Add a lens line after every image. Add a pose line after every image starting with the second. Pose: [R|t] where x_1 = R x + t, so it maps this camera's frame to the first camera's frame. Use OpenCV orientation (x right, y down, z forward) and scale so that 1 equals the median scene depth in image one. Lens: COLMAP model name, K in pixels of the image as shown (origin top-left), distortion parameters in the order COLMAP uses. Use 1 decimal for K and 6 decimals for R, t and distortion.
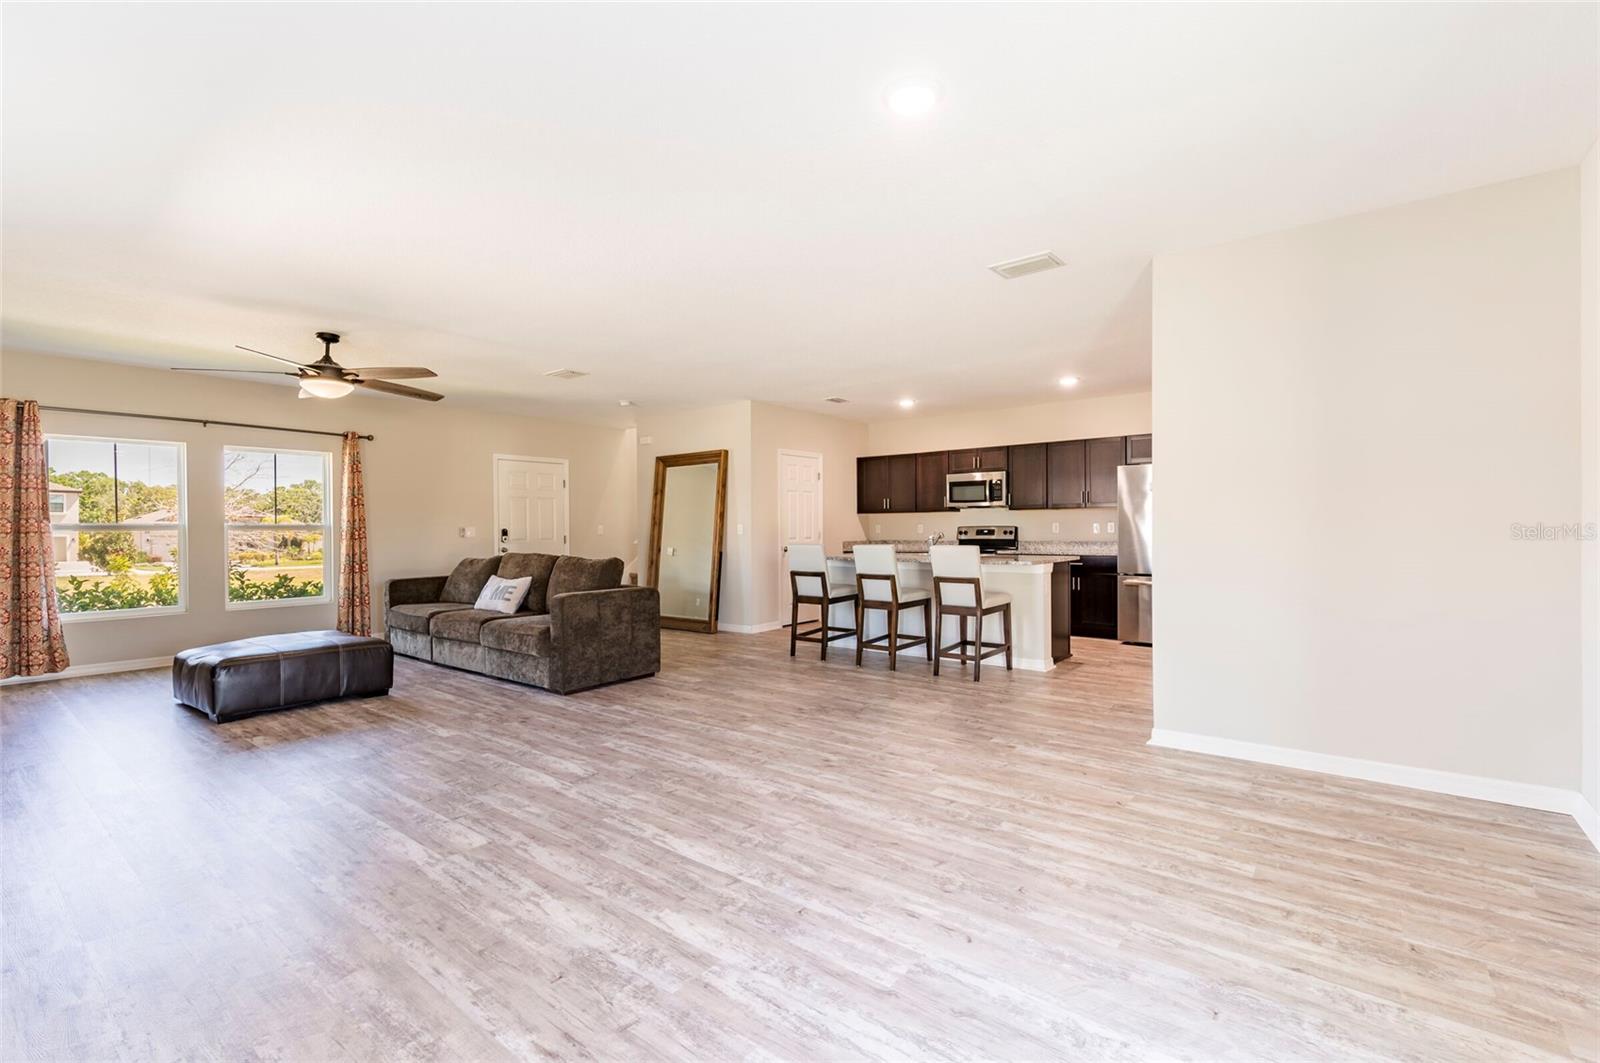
lens RADIAL K [[710.8, 0, 804.7], [0, 710.8, 530.7], [0, 0, 1]] dist [-0.003245, -0.000774]
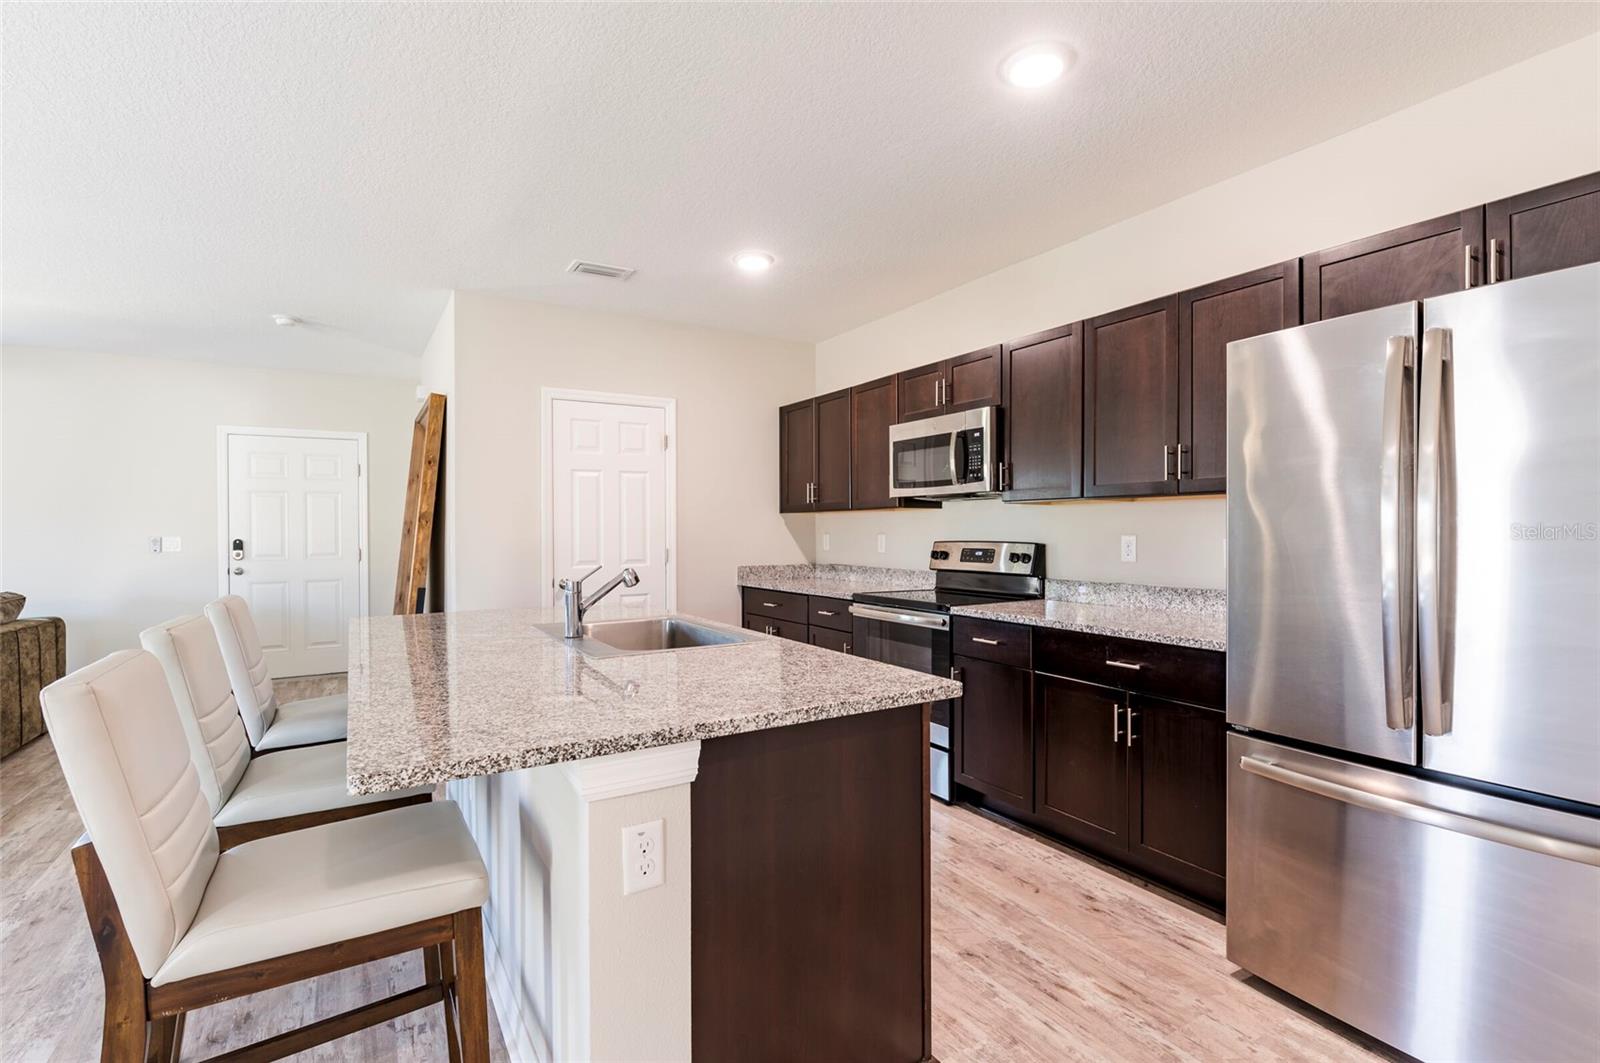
lens RADIAL K [[744.7, 0, 805.9], [0, 744.7, 531.2], [0, 0, 1]] dist [-0.001016, -0.000606]
pose [[0.938541, 0.003185, -0.345153, 0.405751], [-0.002171, 0.999992, 0.003325, -0.017819], [0.345161, -0.002372, 0.938541, 0.699534]]
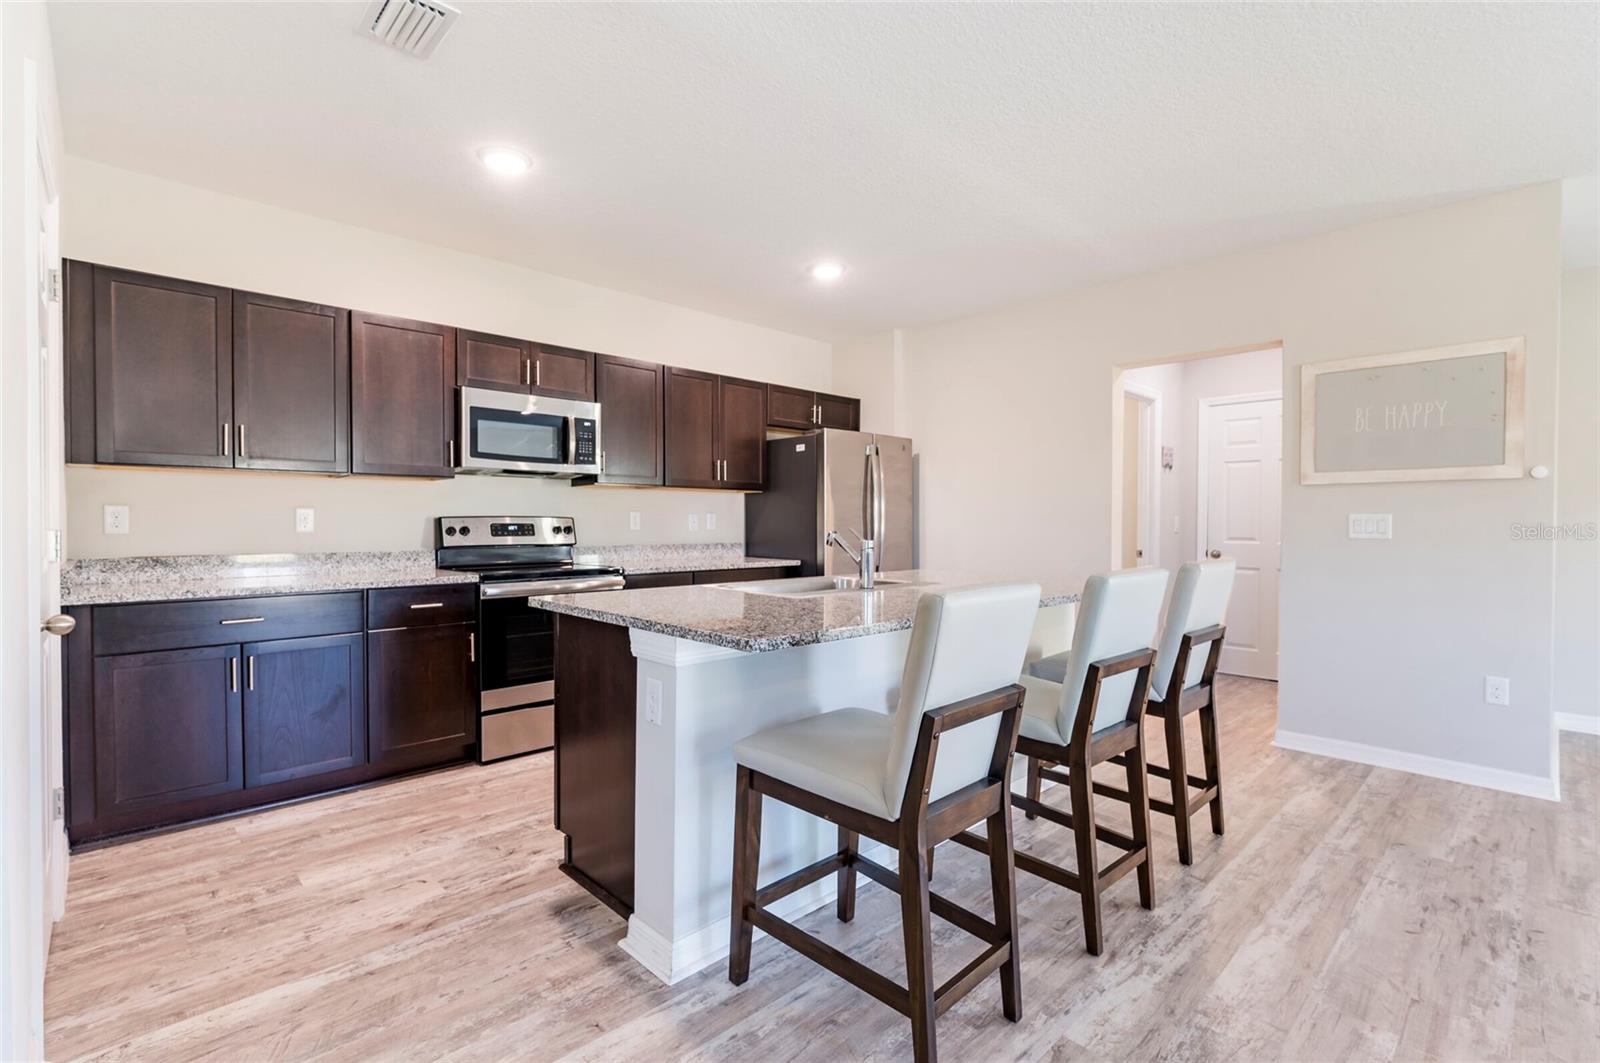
lens RADIAL K [[722.8, 0, 805.1], [0, 722.8, 530.7], [0, 0, 1]] dist [-0.001942, -0.000721]
pose [[0.135819, -0.006318, 0.990714, -0.233034], [-0.002441, 0.999974, 0.006711, -0.000791], [-0.990731, -0.003330, 0.135800, 0.975988]]
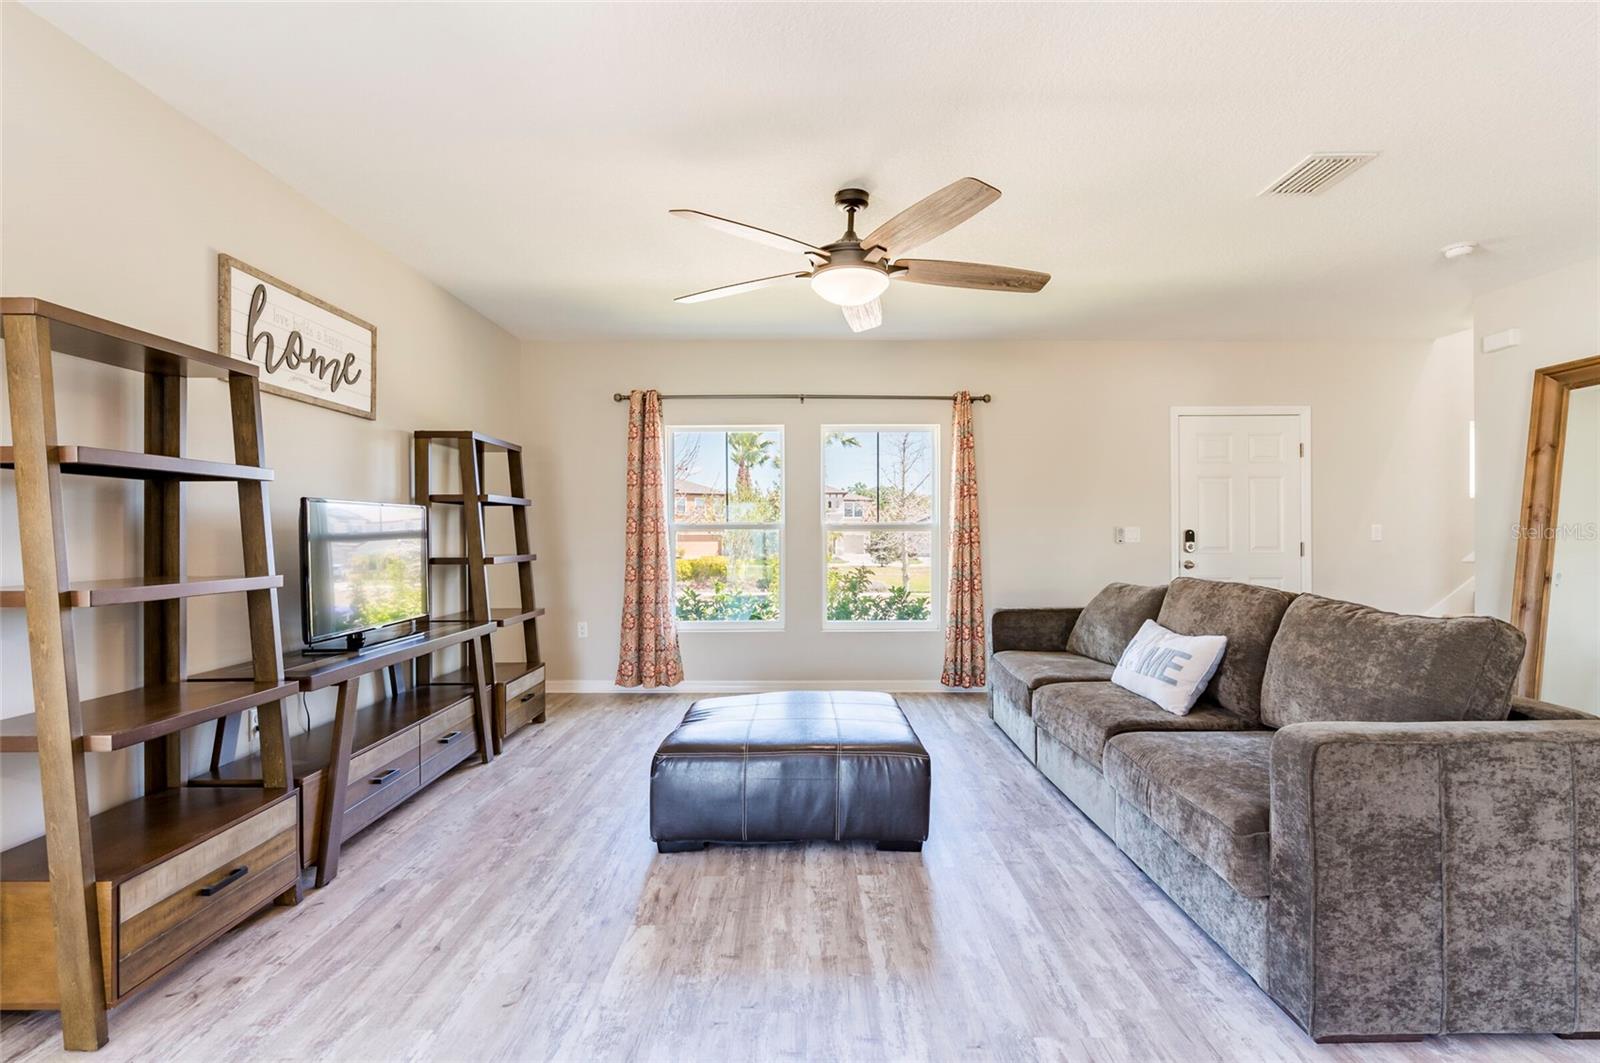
lens RADIAL K [[751.4, 0, 806.1], [0, 751.4, 531.9], [0, 0, 1]] dist [-0.001932, -0.000236]
pose [[0.620700, 0.004626, -0.784034, -0.162800], [-0.004460, 0.999987, 0.002370, -0.001233], [0.784035, 0.002026, 0.620713, 0.456166]]
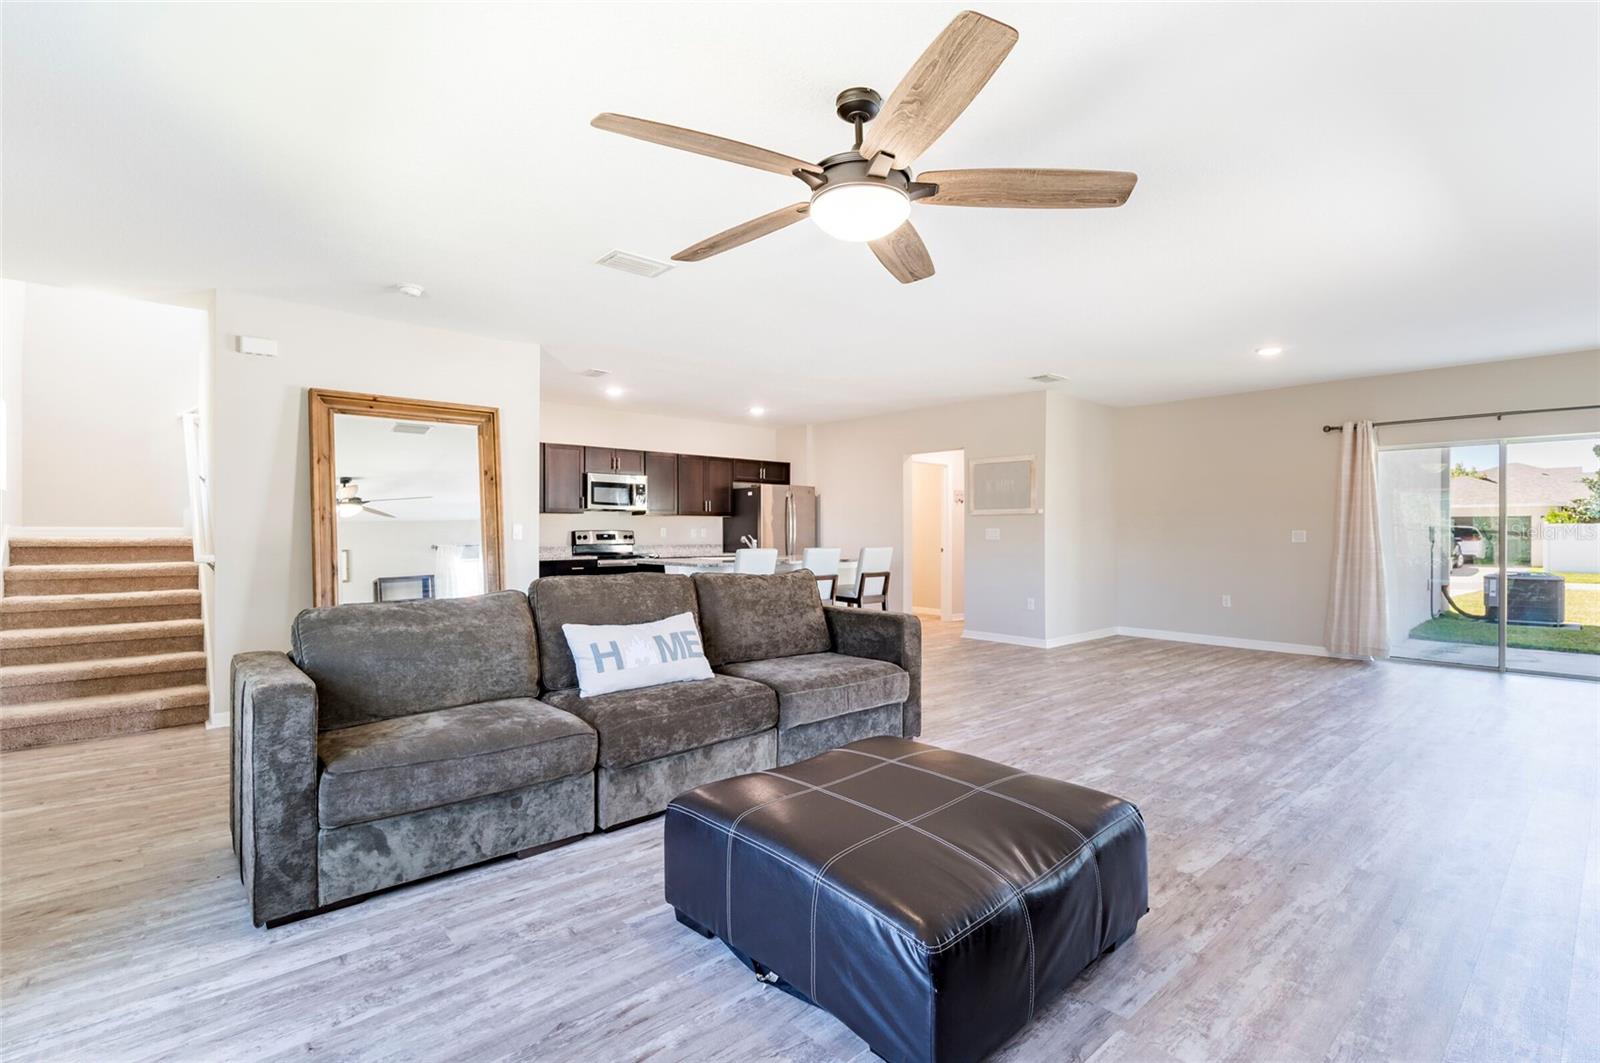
lens RADIAL K [[744.7, 0, 805.9], [0, 744.7, 531.2], [0, 0, 1]] dist [-0.001016, -0.000606]
pose [[0.166747, 0.008125, 0.985966, -0.889245], [-0.000108, 0.999966, -0.008223, 0.003747], [-0.986000, 0.001265, 0.166743, 0.739548]]
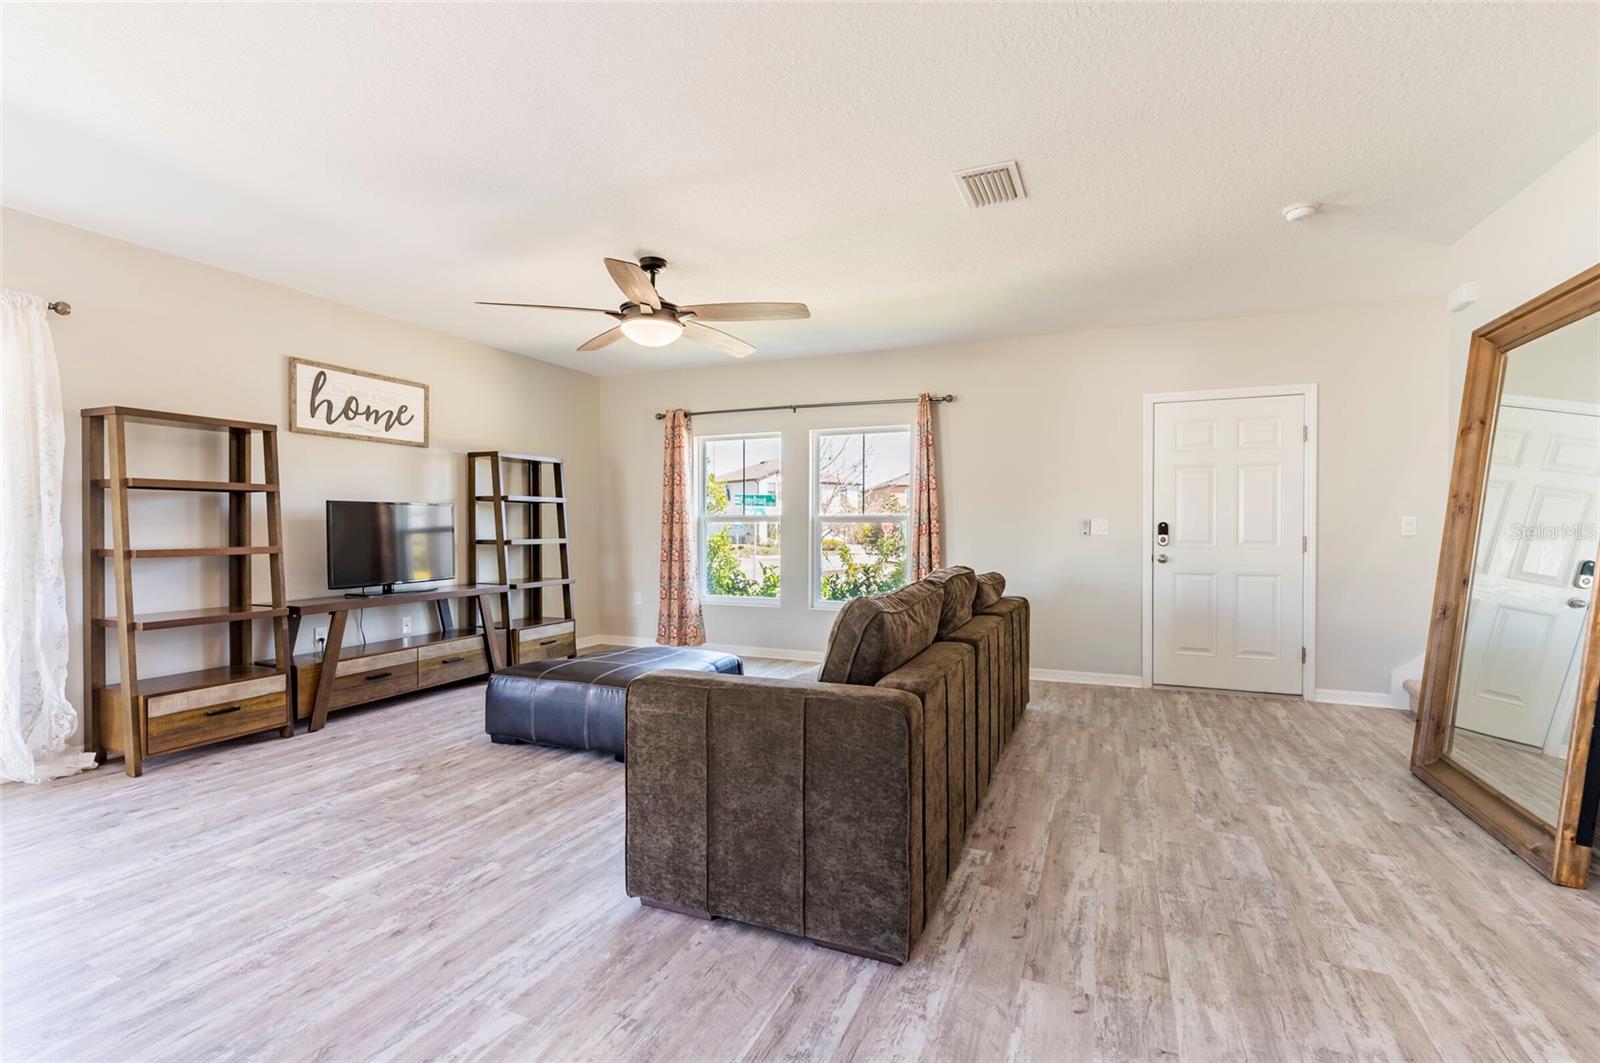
lens RADIAL K [[717.1, 0, 805.7], [0, 717.1, 531.7], [0, 0, 1]] dist [-0.002306, -0.000718]
pose [[0.264501, 0.017665, -0.964224, 0.082060], [-0.007028, 0.999841, 0.016389, -0.003290], [0.964360, 0.002442, 0.264583, 0.740863]]
